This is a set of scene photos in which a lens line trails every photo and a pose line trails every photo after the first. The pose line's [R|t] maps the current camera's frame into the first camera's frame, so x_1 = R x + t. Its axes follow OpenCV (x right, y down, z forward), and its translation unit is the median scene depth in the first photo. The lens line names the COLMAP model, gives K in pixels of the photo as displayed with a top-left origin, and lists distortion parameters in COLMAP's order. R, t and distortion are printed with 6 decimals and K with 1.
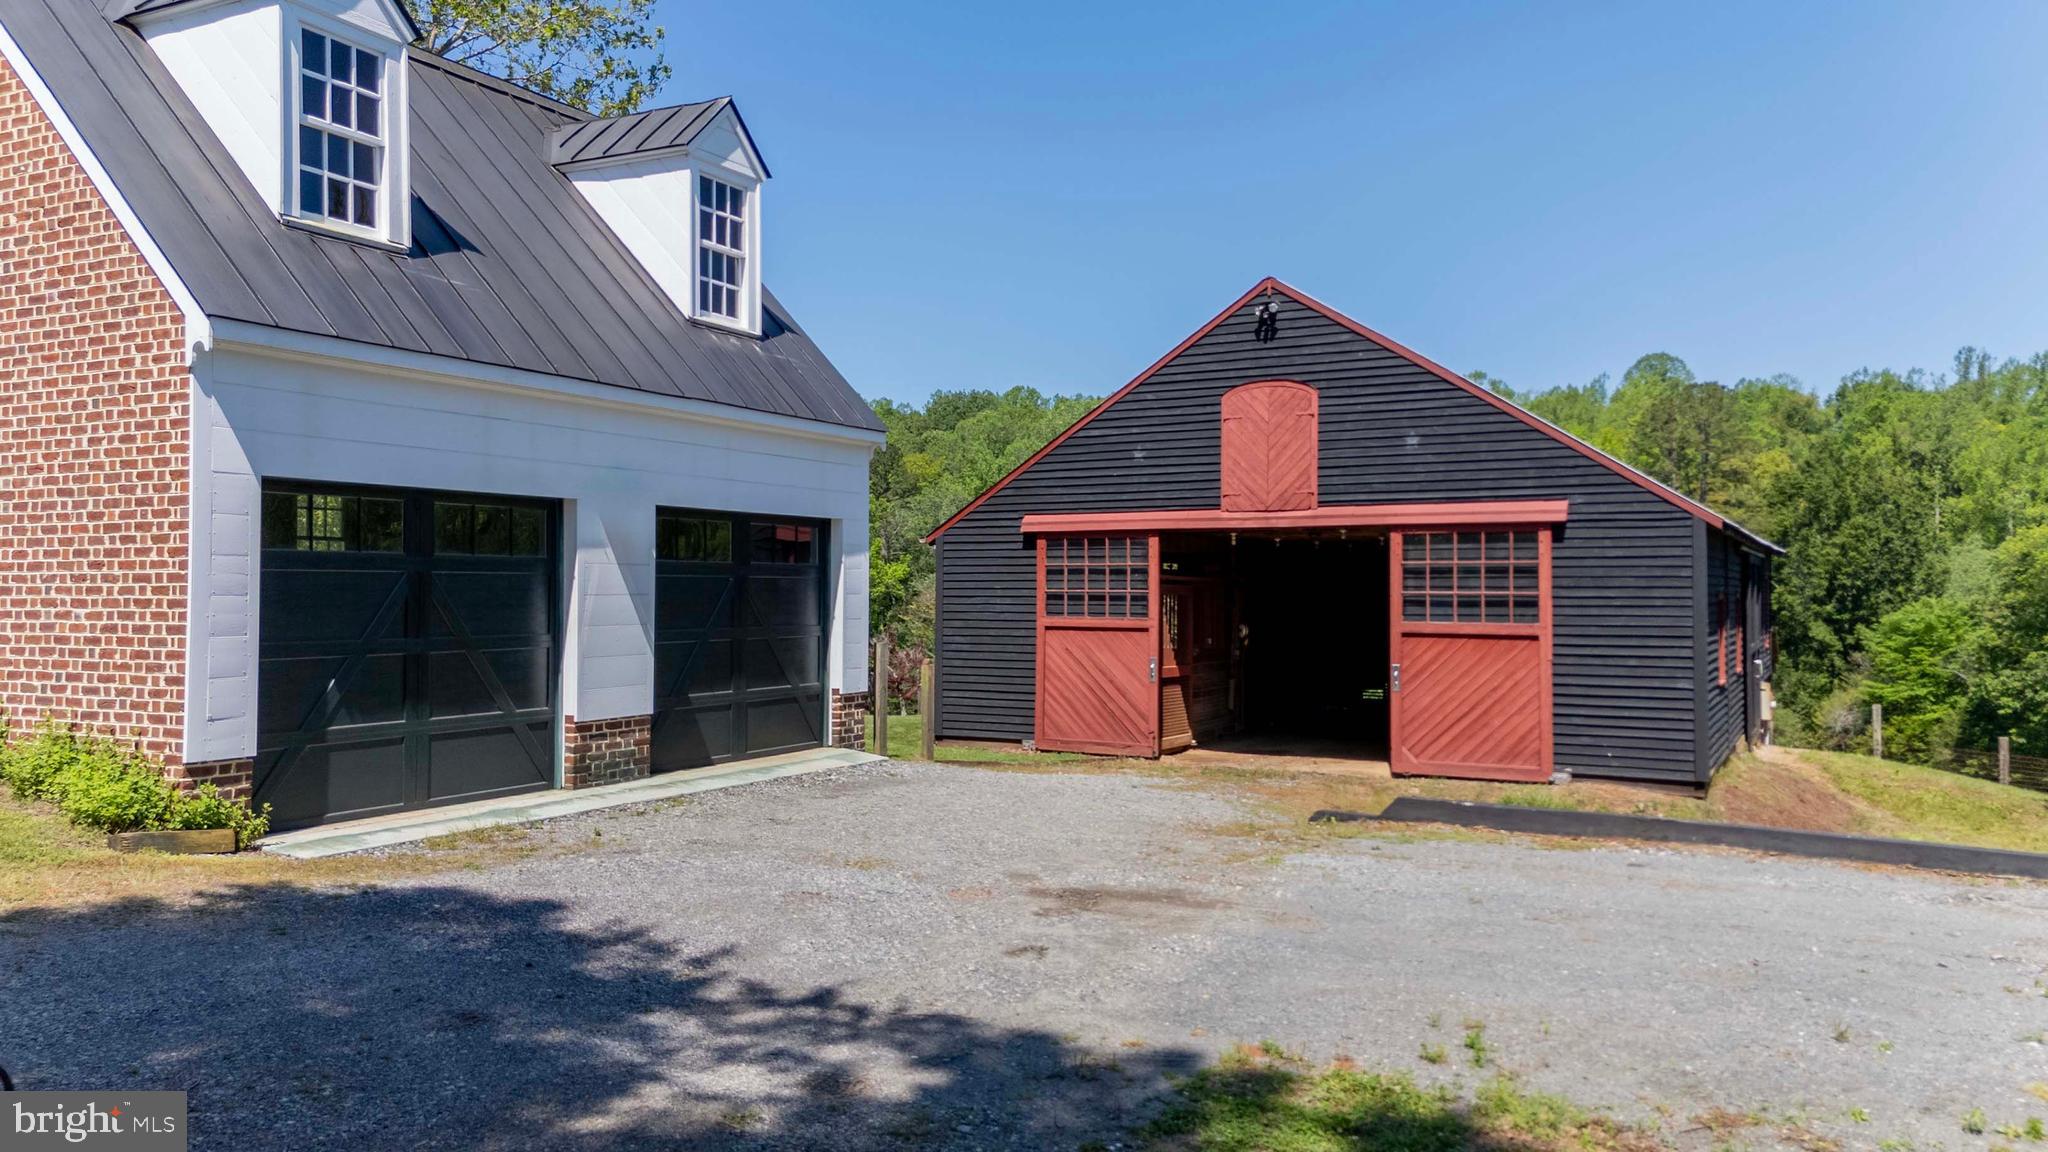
lens RADIAL K [[1509.4, 0, 1024.0], [0, 1509.4, 576.0], [0, 0, 1]] dist [0.126499, -0.088336]
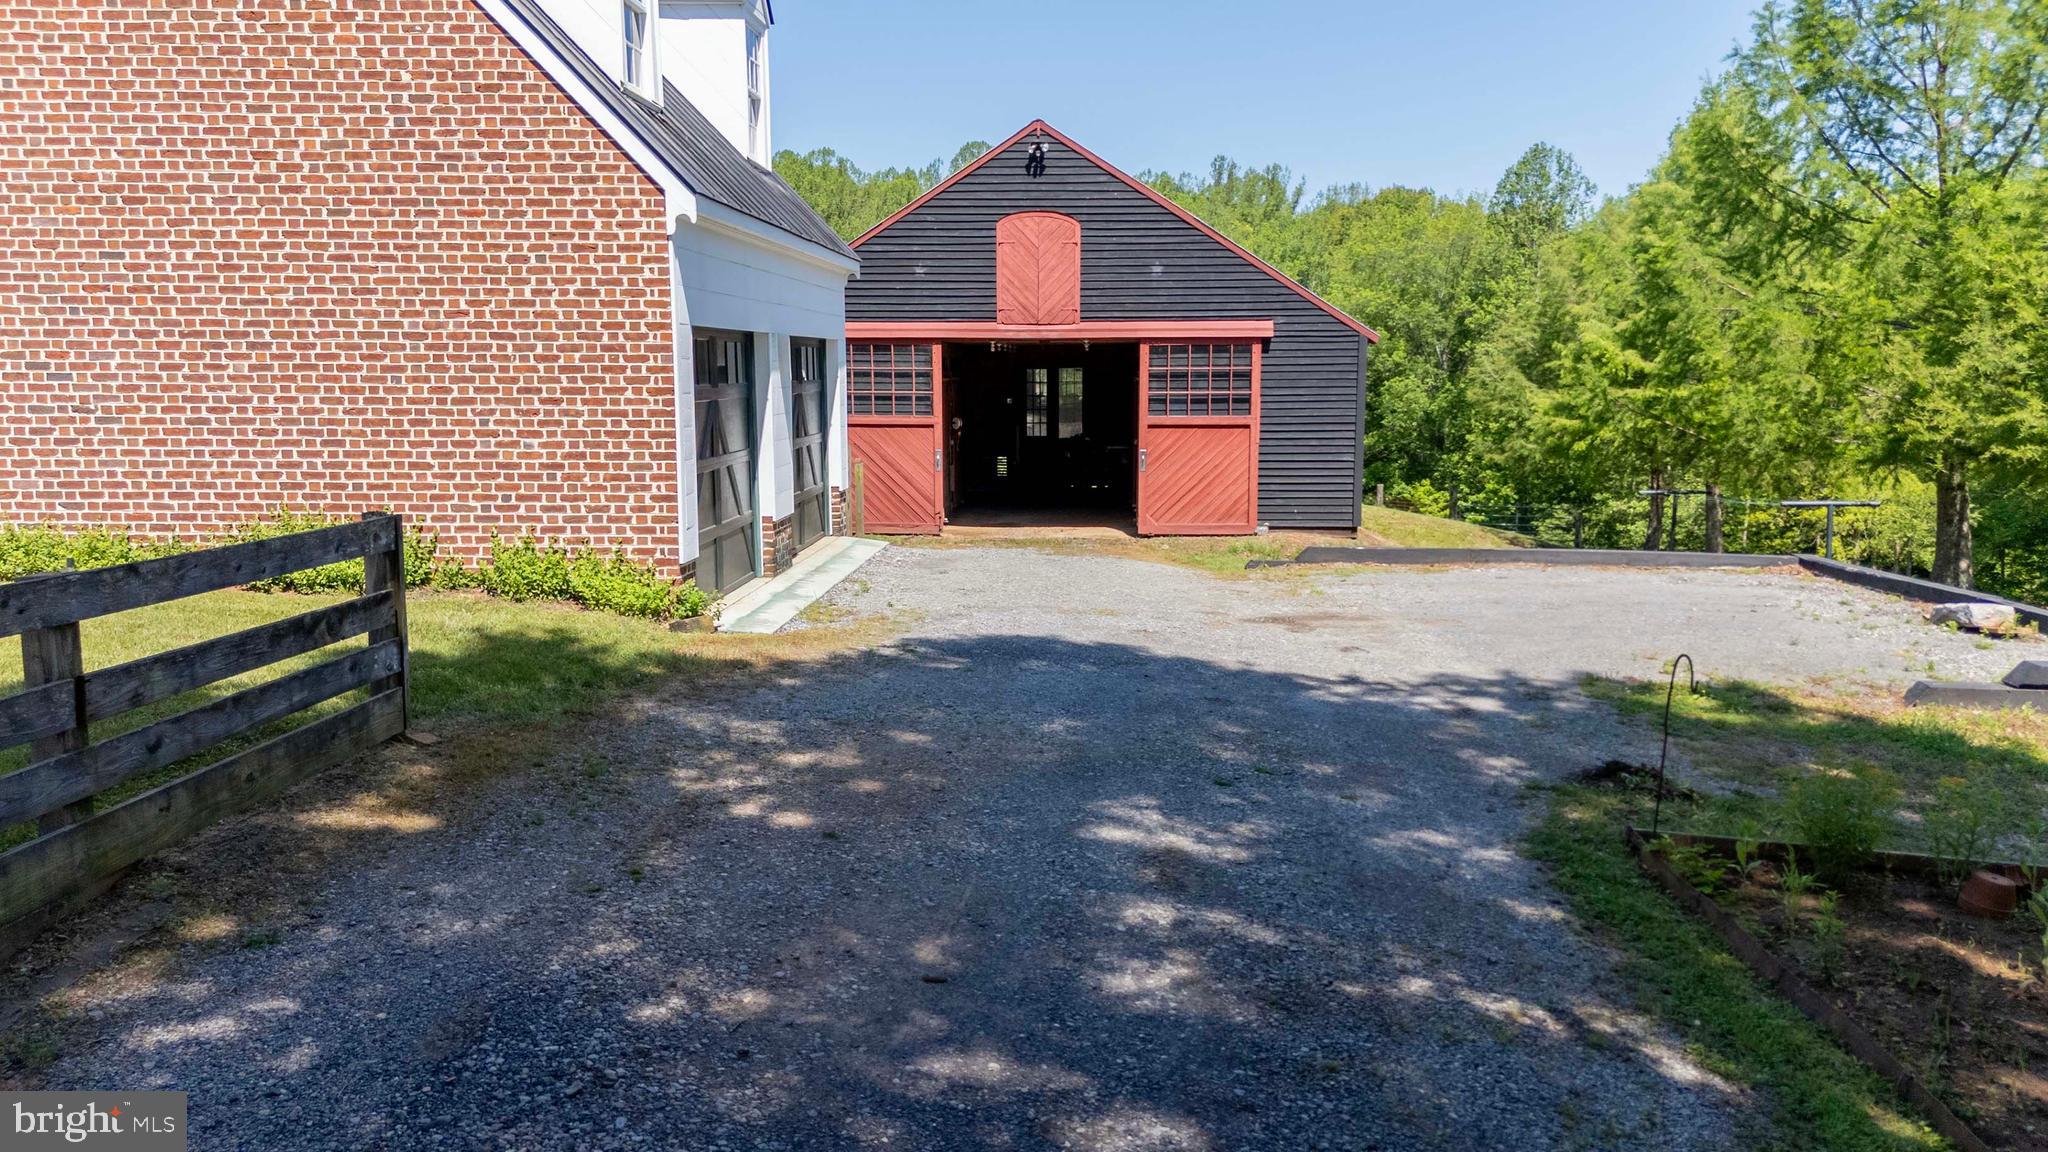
lens RADIAL K [[1509.4, 0, 1024.0], [0, 1509.4, 576.0], [0, 0, 1]] dist [0.126499, -0.088336]
pose [[0.904396, -0.061969, 0.422170, -0.749420], [-0.000872, 0.989127, 0.147060, -0.045133], [-0.426693, -0.133368, 0.894509, -0.186781]]
